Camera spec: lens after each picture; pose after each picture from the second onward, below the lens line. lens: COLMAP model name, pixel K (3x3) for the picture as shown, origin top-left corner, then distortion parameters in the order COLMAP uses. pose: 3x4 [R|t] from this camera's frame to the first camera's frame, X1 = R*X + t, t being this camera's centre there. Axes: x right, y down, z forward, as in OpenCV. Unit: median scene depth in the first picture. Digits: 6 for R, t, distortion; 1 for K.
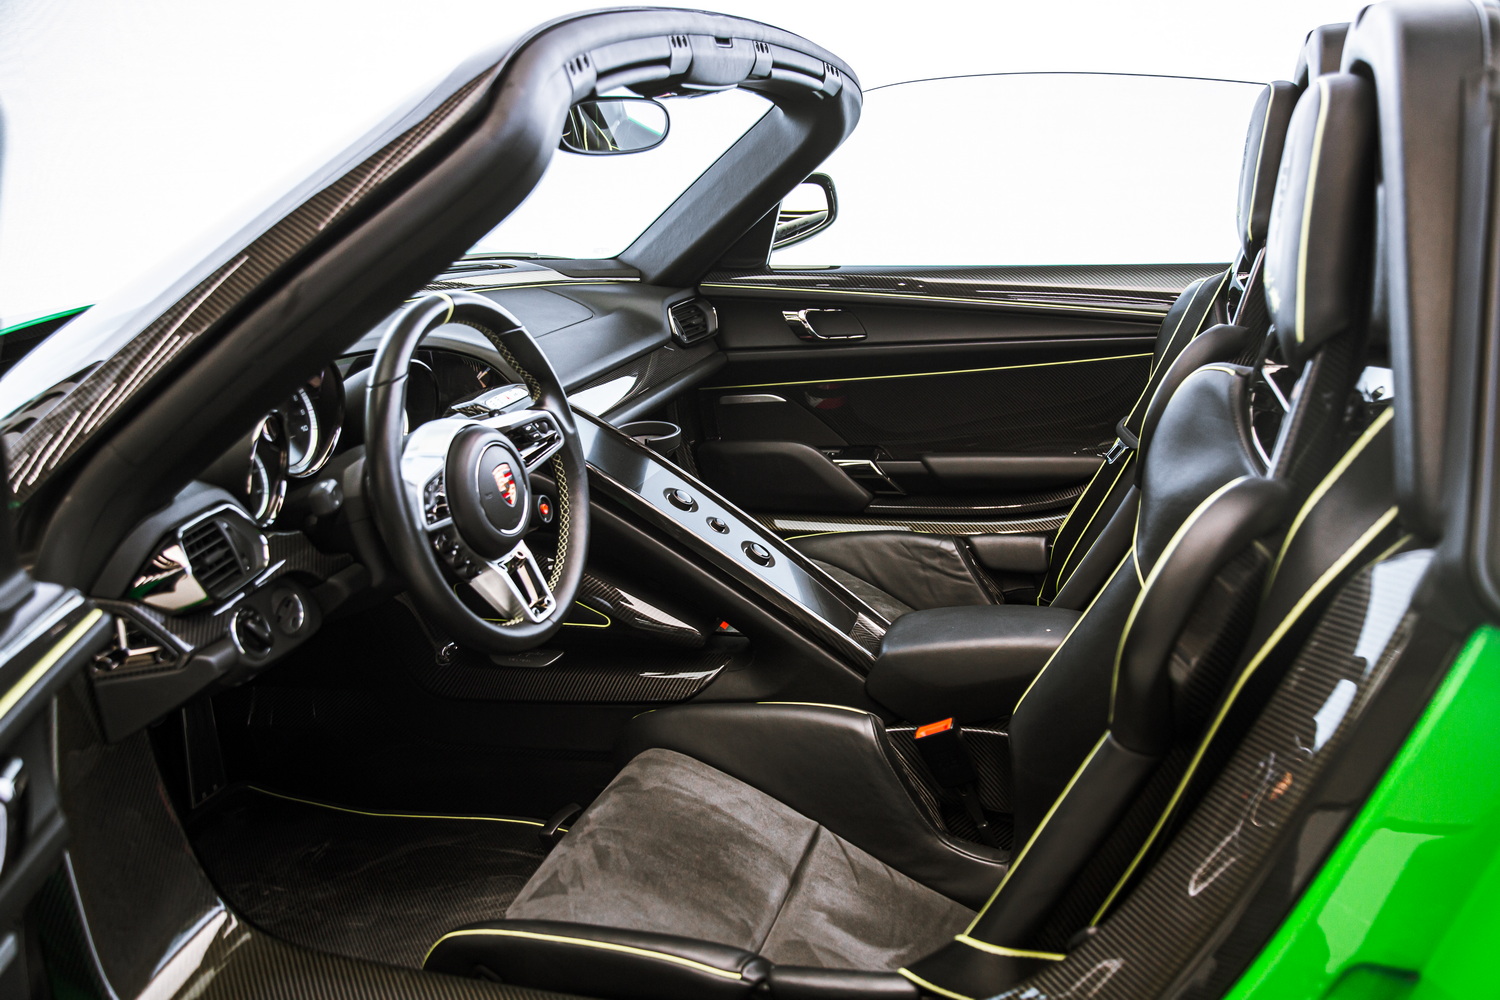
lens RADIAL K [[1380.8, 0, 750.0], [0, 1380.8, 500.0], [0, 0, 1]] dist [0.002955, 0.001347]
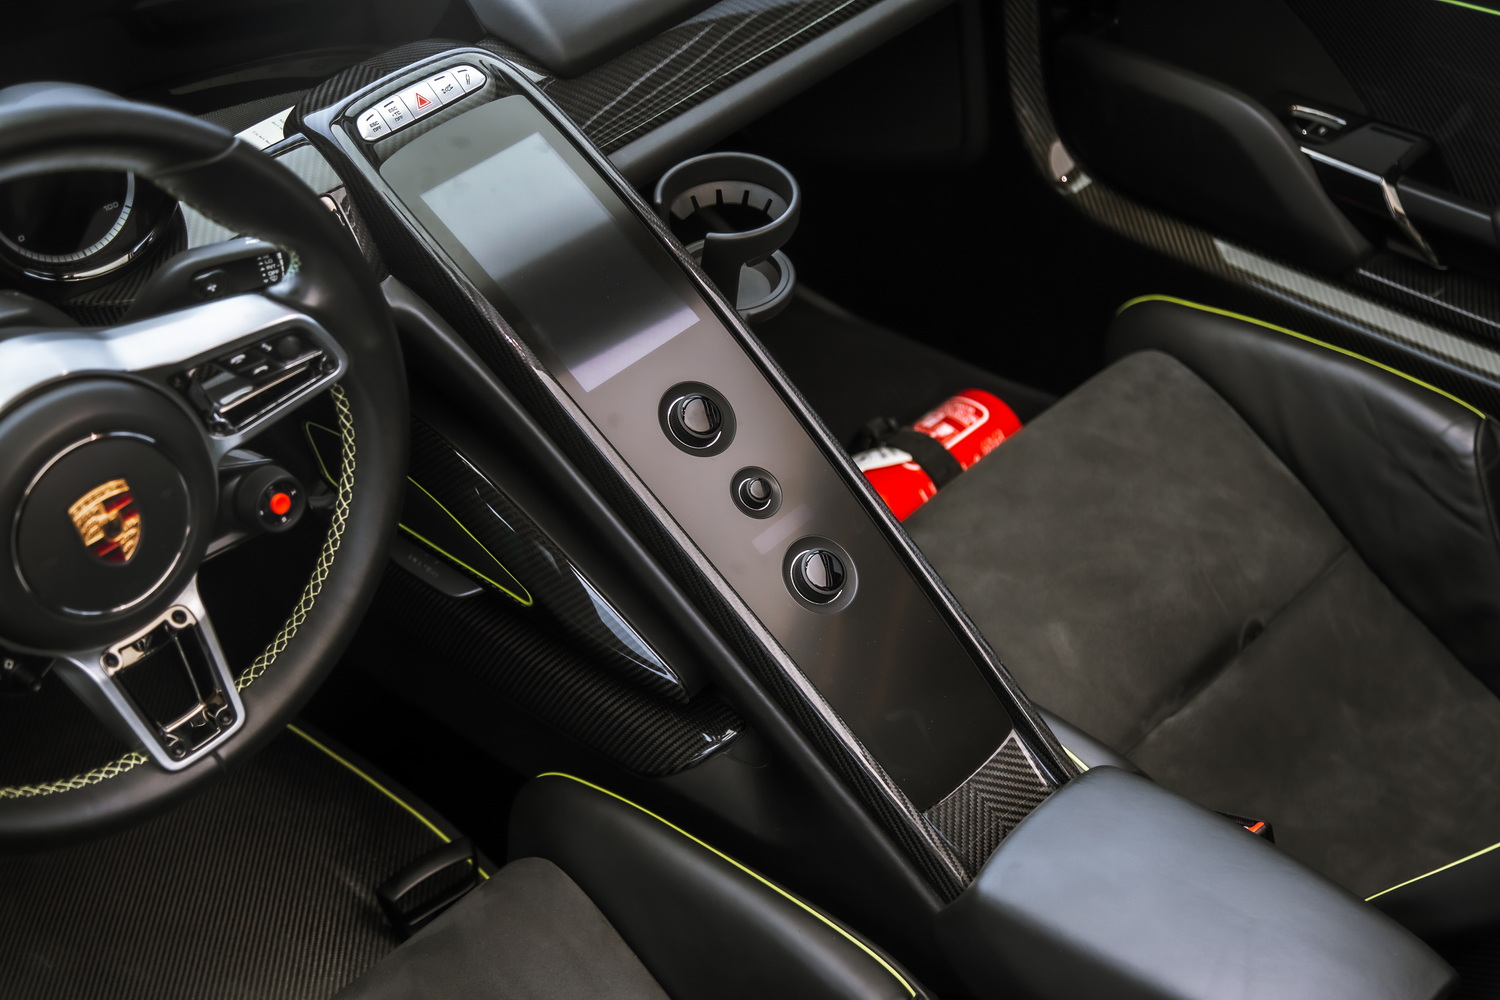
lens RADIAL K [[2129.7, 0, 750.0], [0, 2129.7, 500.0], [0, 0, 1]] dist [0.158959, 0.029633]
pose [[0.905170, 0.299577, -0.301532, 0.154254], [-0.141154, 0.881004, 0.451562, -0.243095], [0.400929, -0.366178, 0.839744, 0.294857]]
